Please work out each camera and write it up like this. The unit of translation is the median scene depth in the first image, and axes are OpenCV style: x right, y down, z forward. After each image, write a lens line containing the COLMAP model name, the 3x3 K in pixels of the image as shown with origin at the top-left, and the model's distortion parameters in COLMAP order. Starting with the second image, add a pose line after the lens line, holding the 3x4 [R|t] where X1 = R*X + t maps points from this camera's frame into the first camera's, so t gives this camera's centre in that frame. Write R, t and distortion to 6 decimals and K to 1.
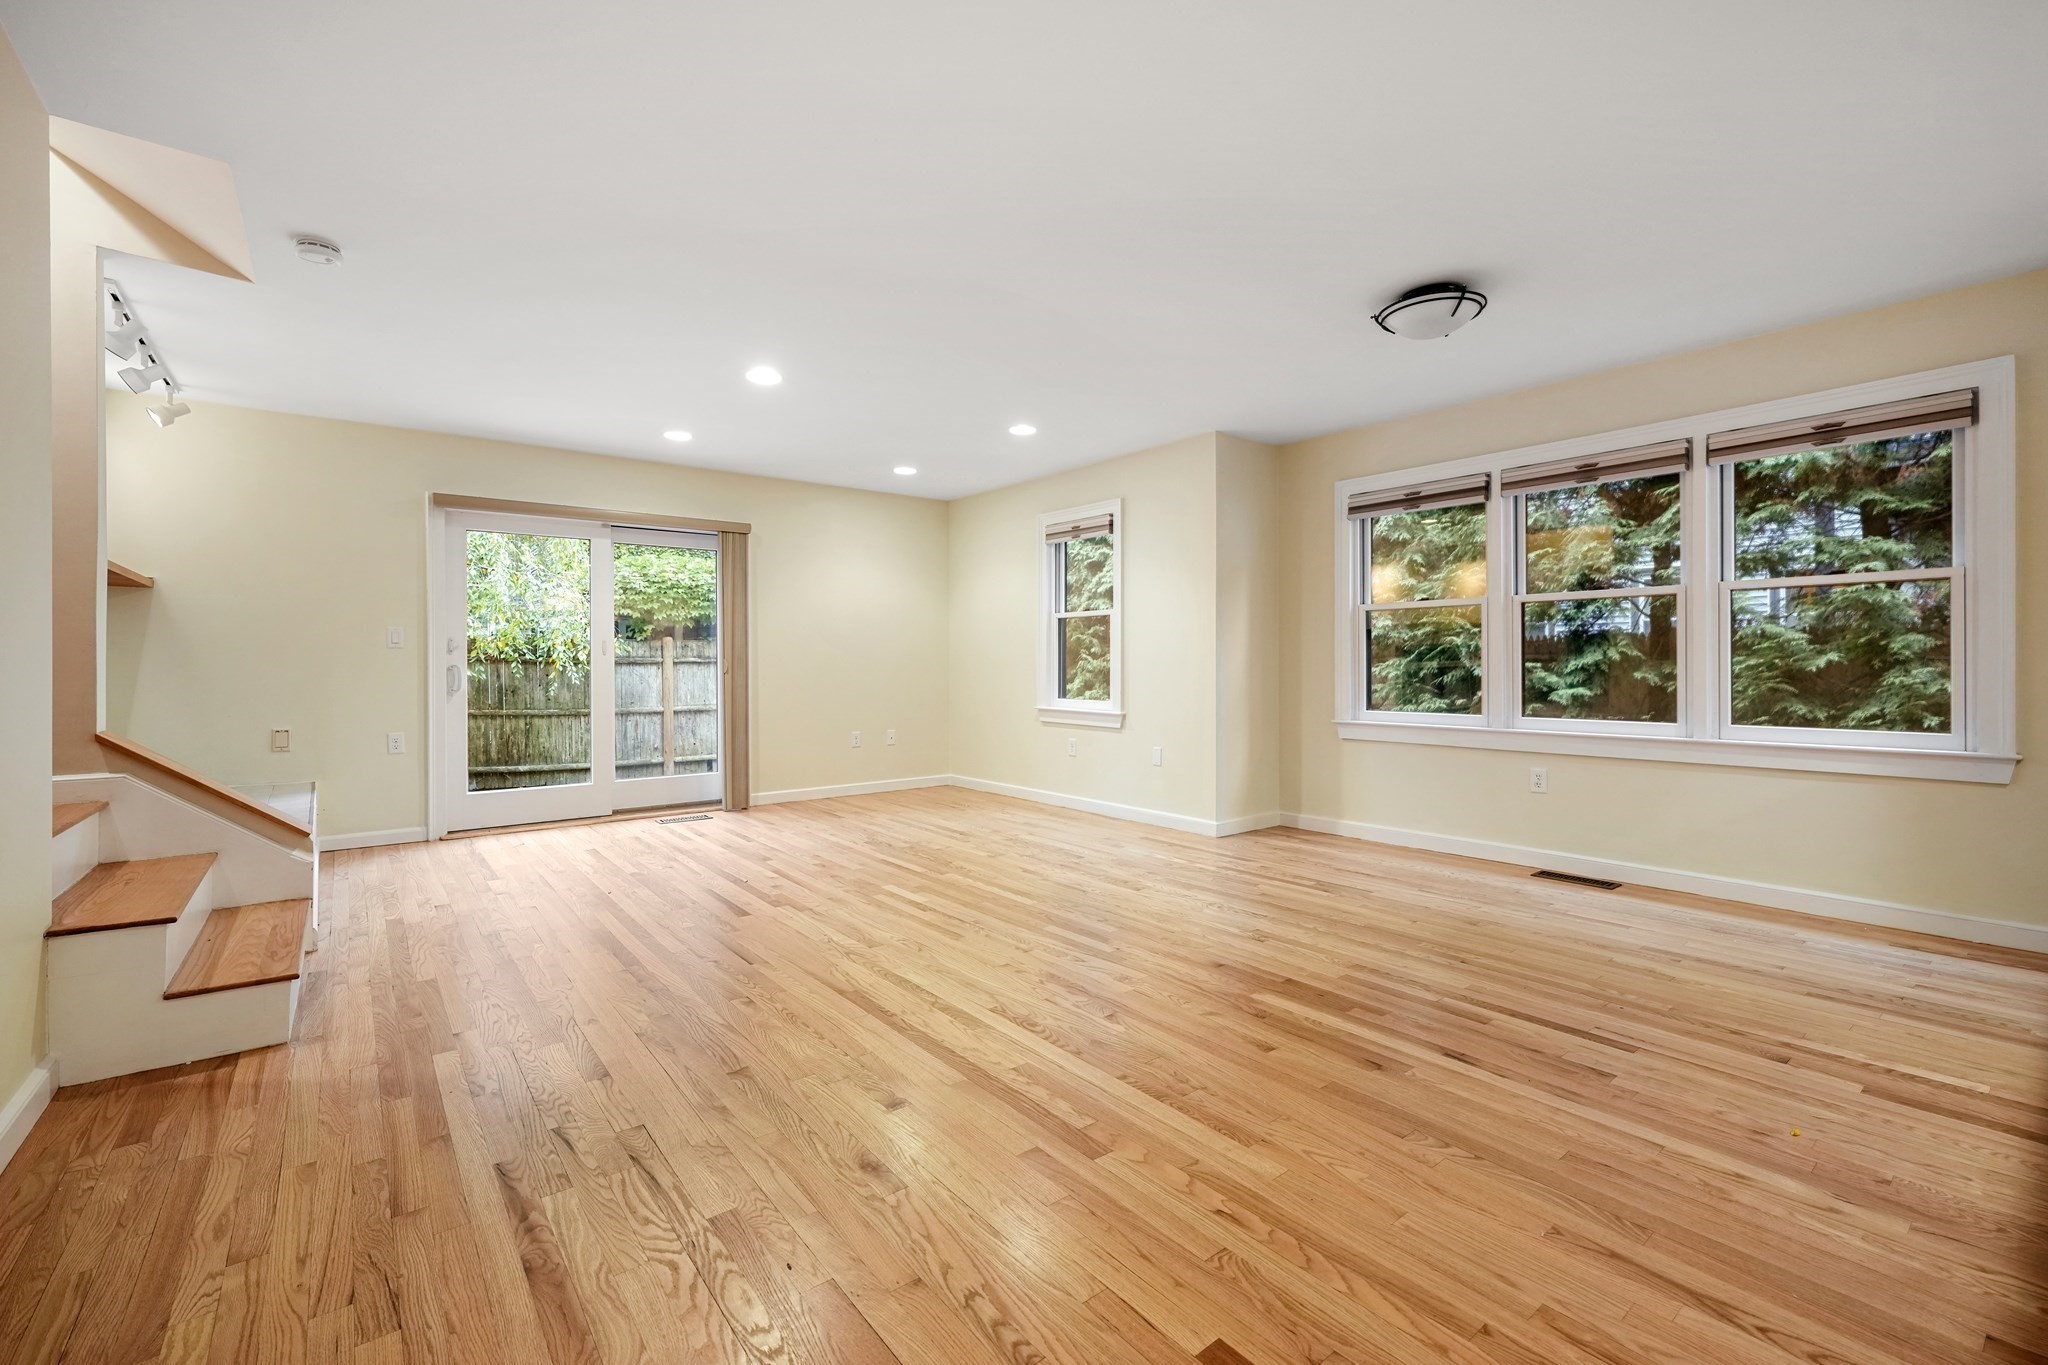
lens RADIAL K [[867.9, 0, 1031.9], [0, 867.9, 673.6], [0, 0, 1]] dist [-0.001436, -0.000134]
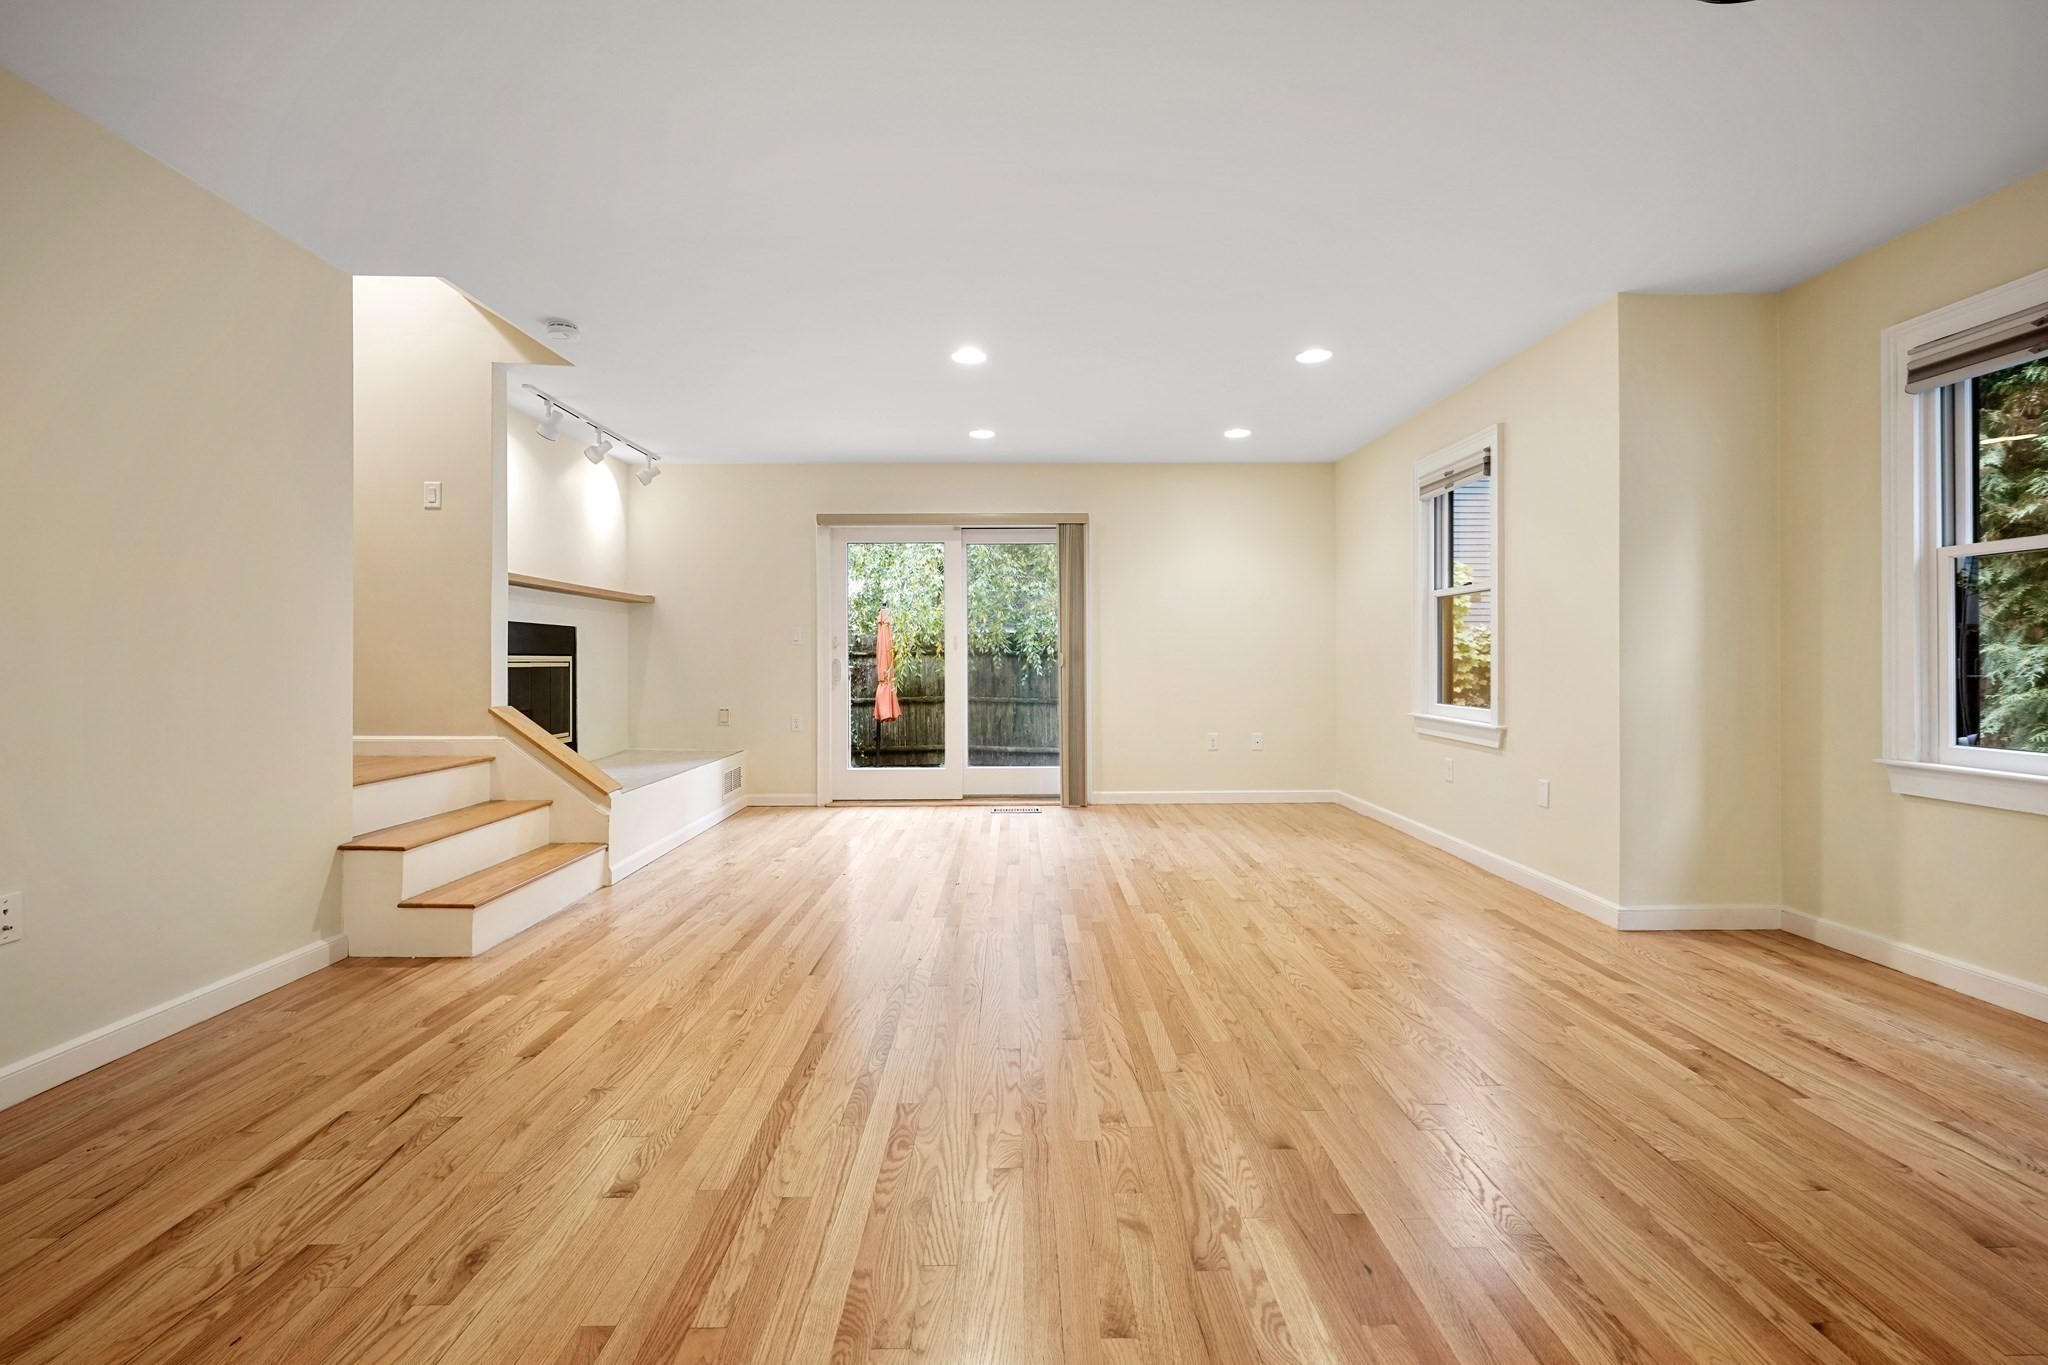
lens RADIAL K [[867.9, 0, 1022.0], [0, 867.9, 664.2], [0, 0, 1]] dist [-0.001436, -0.000134]
pose [[0.789512, 0.004602, -0.613718, 0.258809], [-0.006226, 0.999980, -0.000511, -0.003554], [0.613703, 0.004225, 0.789525, 0.229108]]
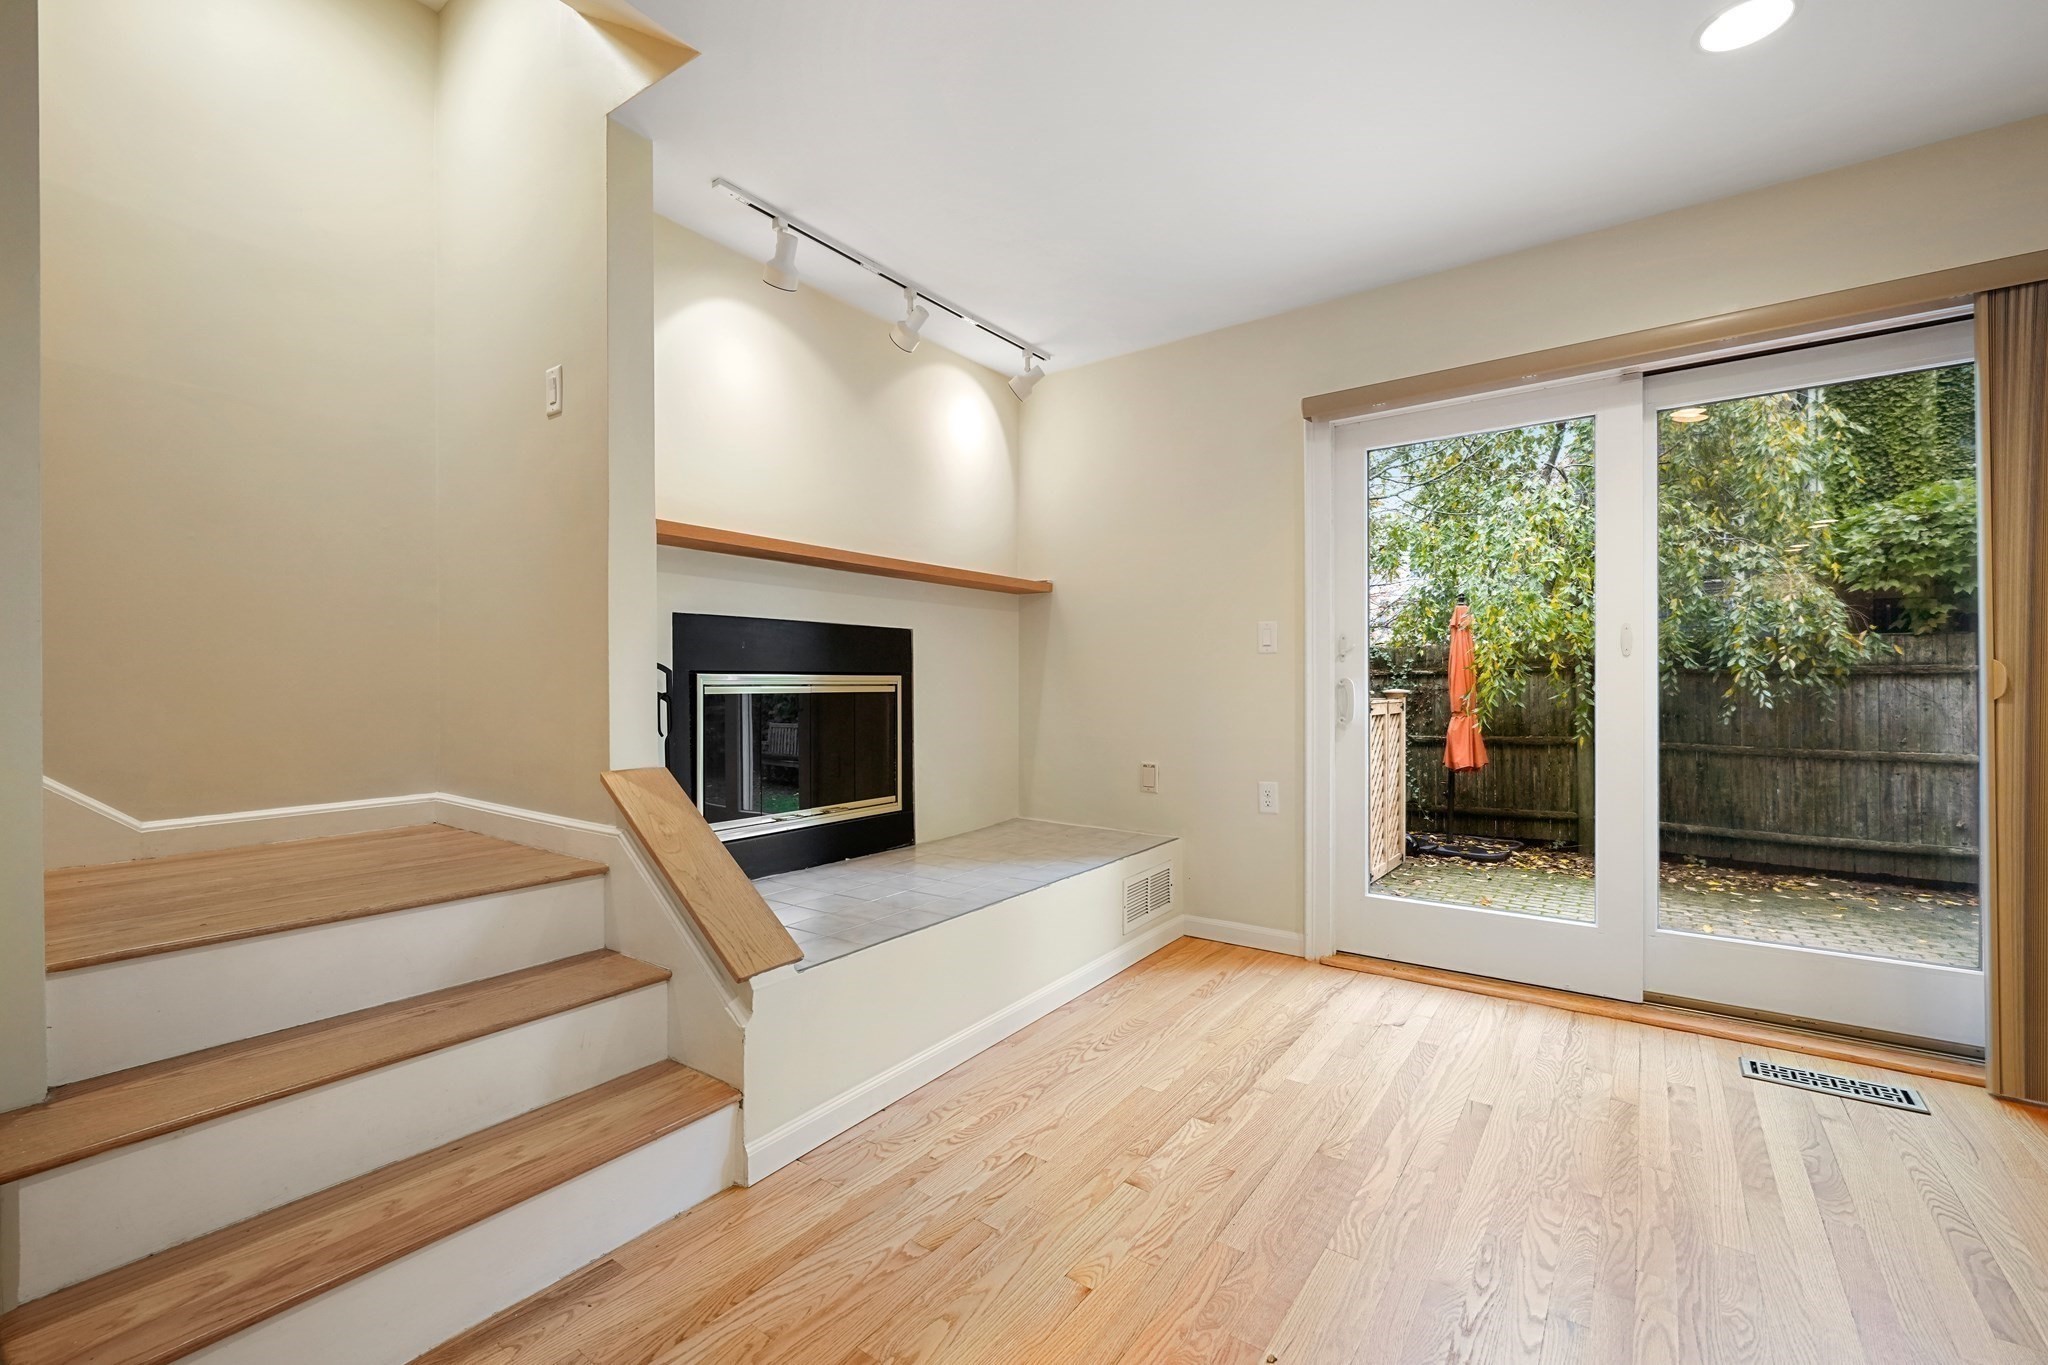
lens RADIAL K [[867.9, 0, 1018.0], [0, 867.9, 686.2], [0, 0, 1]] dist [-0.001436, -0.000134]
pose [[0.269798, 0.006155, -0.962897, -0.148520], [-0.006737, 0.999967, 0.004504, -0.006033], [0.962893, 0.005271, 0.269831, 0.628817]]
